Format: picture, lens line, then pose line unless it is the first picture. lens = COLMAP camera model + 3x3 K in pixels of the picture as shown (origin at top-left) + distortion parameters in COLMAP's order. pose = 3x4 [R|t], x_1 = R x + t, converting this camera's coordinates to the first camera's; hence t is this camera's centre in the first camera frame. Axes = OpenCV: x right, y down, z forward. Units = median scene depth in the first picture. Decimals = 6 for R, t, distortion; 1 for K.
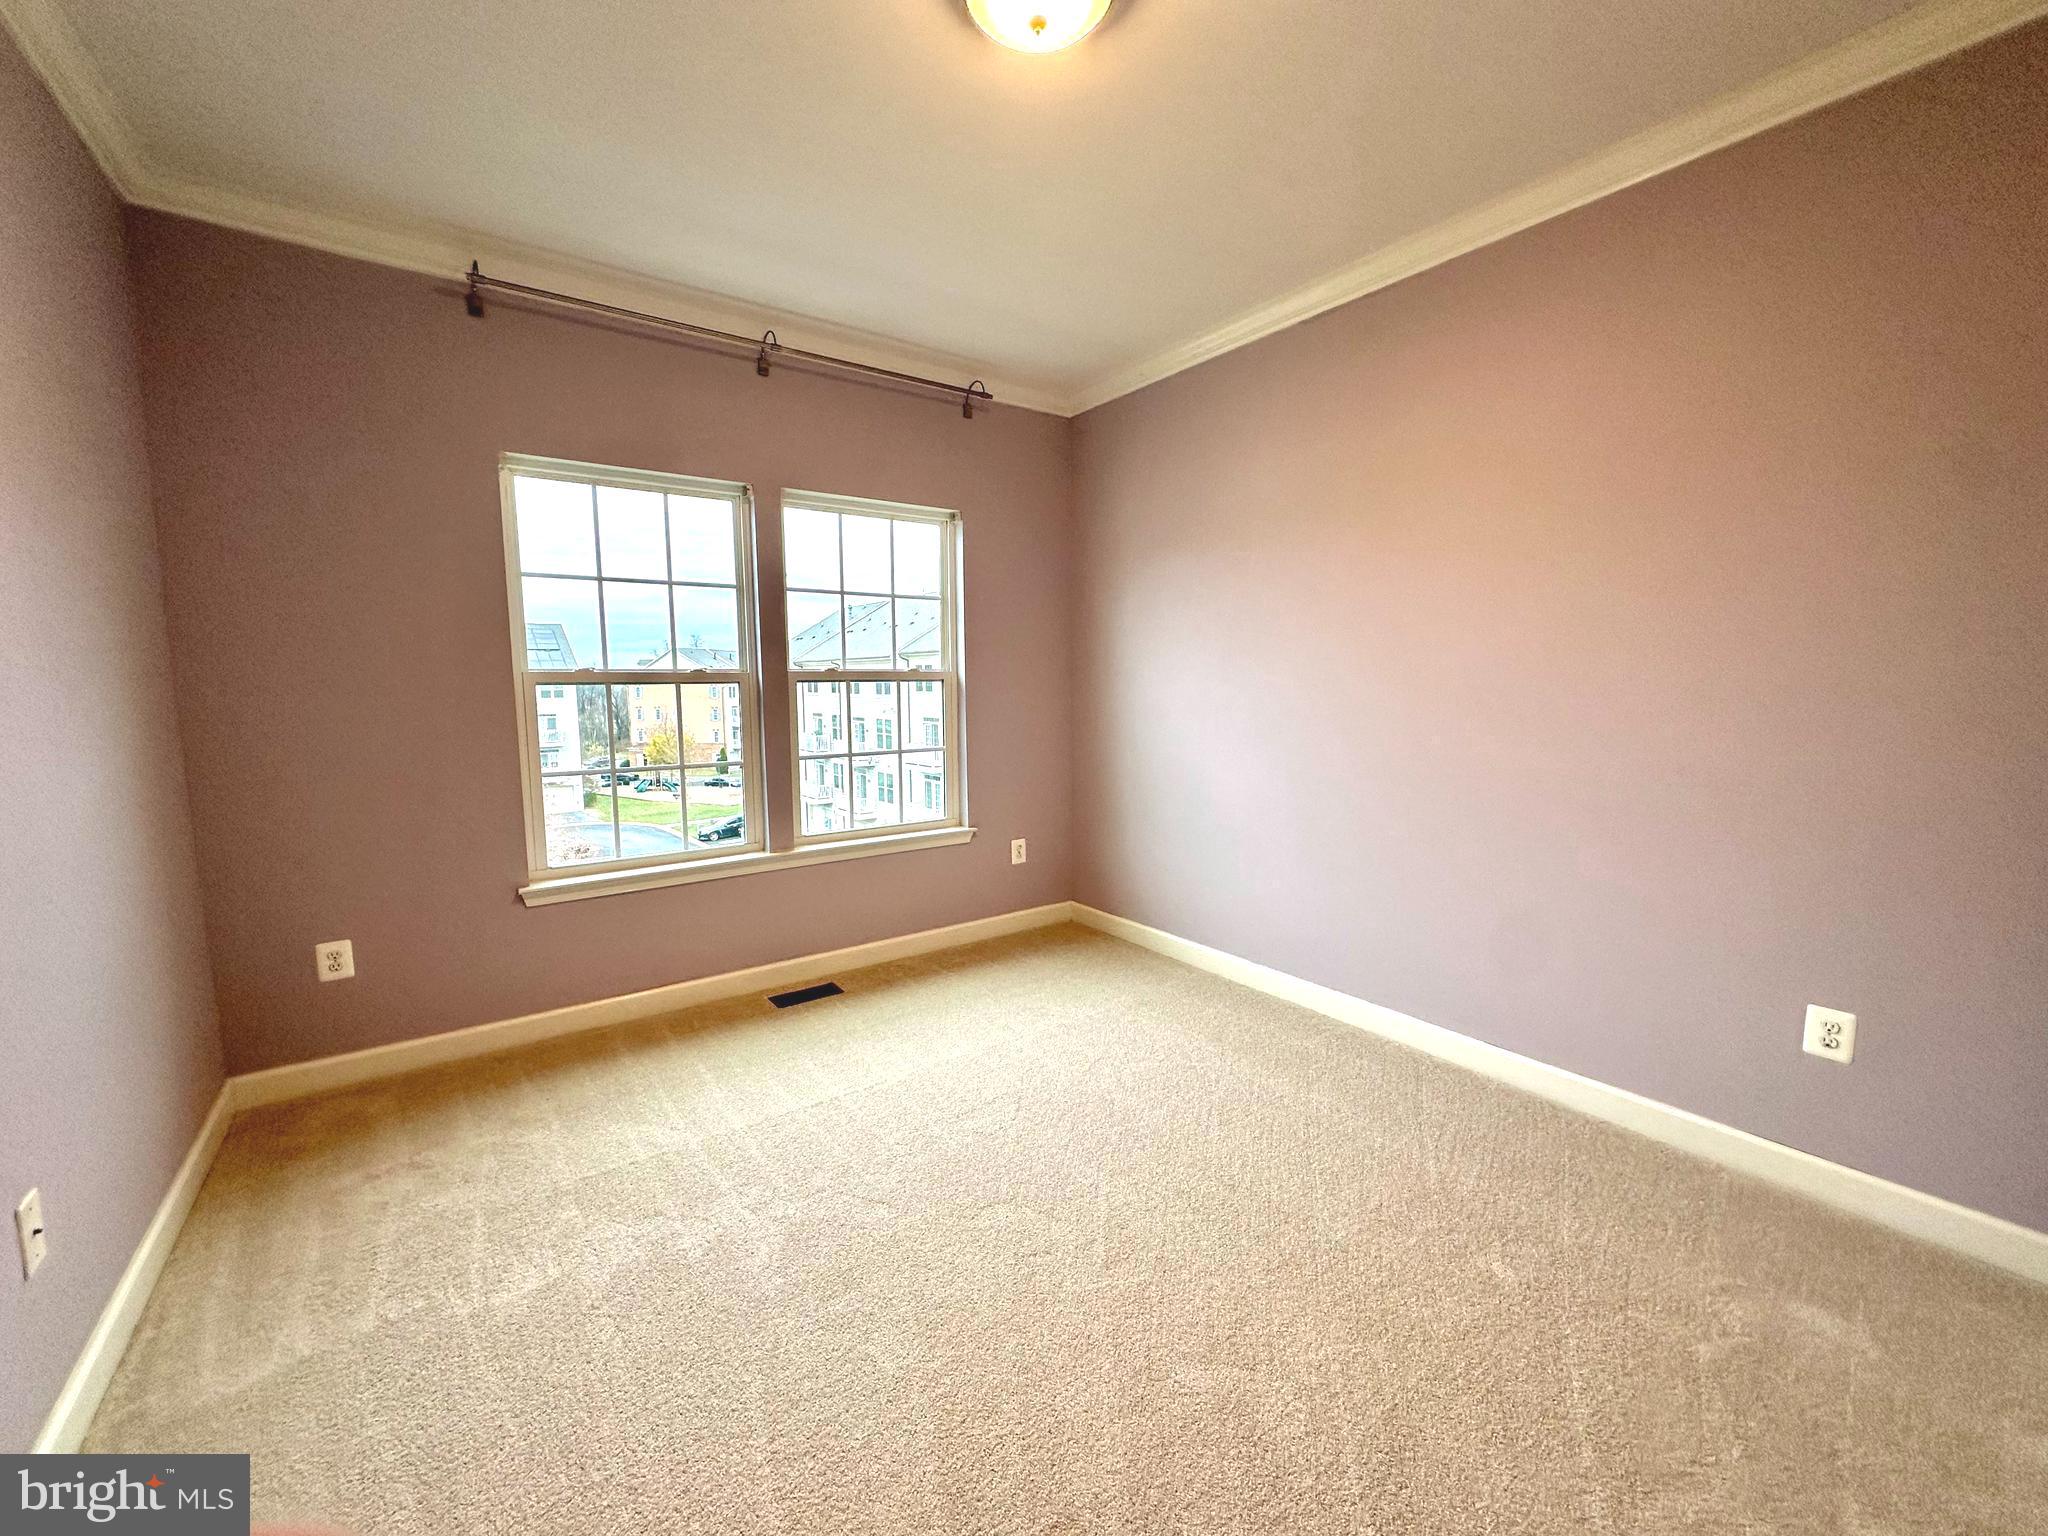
lens RADIAL K [[816.9, 0, 1021.8], [0, 816.9, 766.1], [0, 0, 1]] dist [-0.002117, -0.000106]
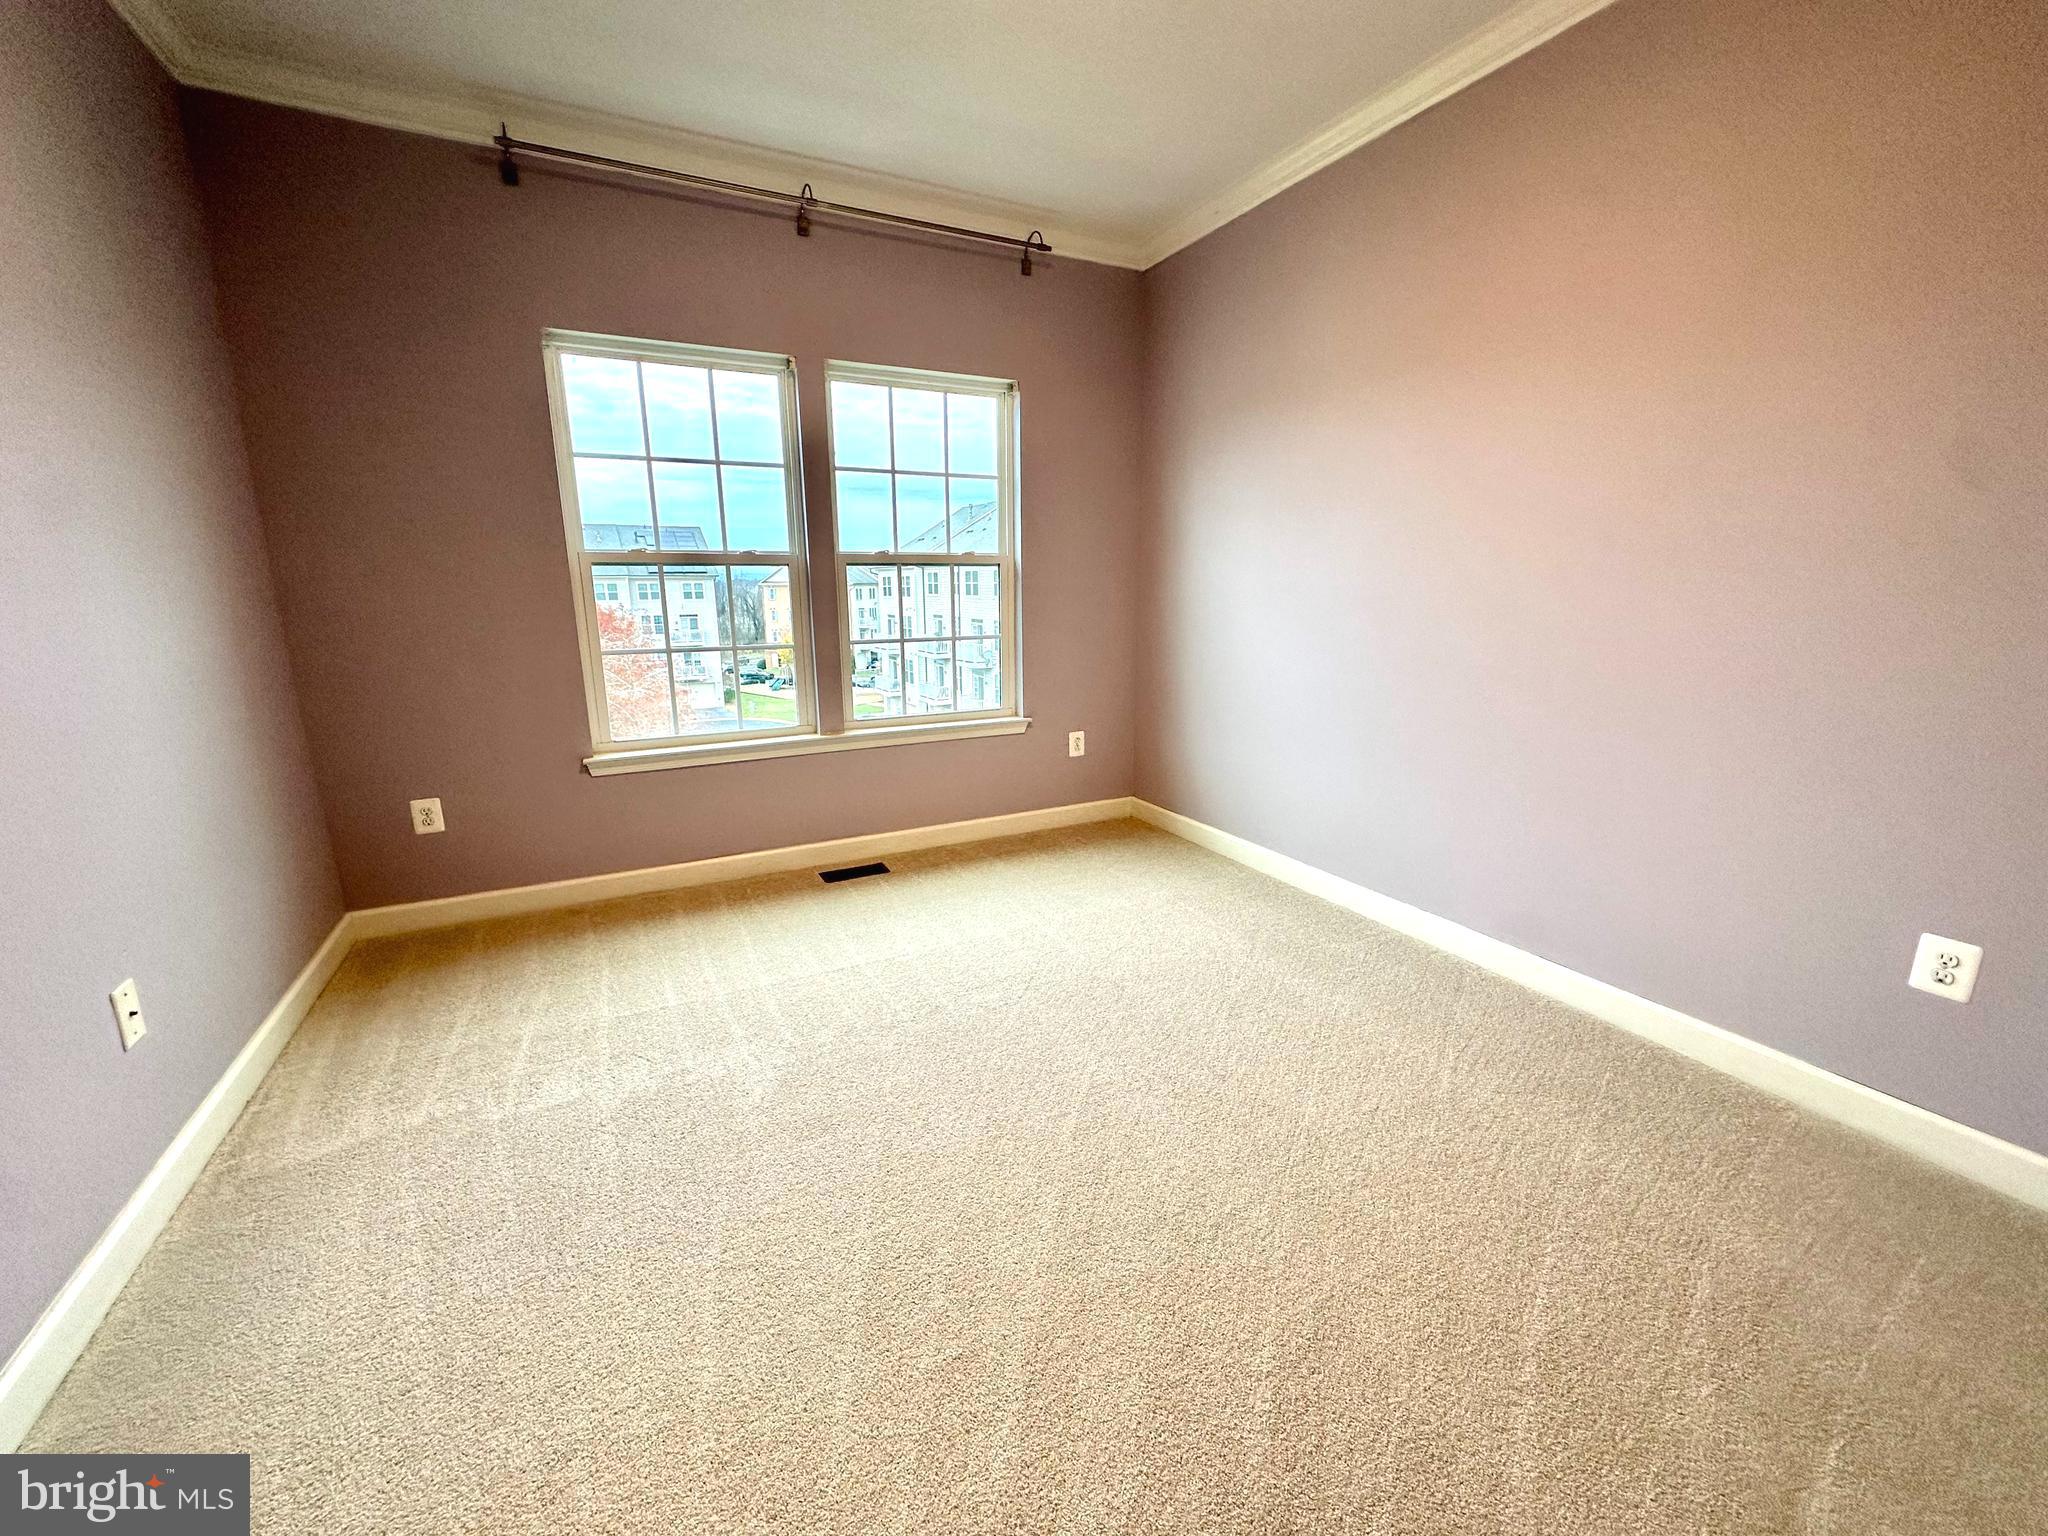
lens RADIAL K [[816.9, 0, 1024.0], [0, 816.9, 768.0], [0, 0, 1]] dist [-0.002917, -0.000226]
pose [[0.988599, 0.033537, -0.146791, 0.110451], [-0.016155, 0.992877, 0.118042, 0.025870], [0.149704, -0.114325, 0.982099, 0.032679]]
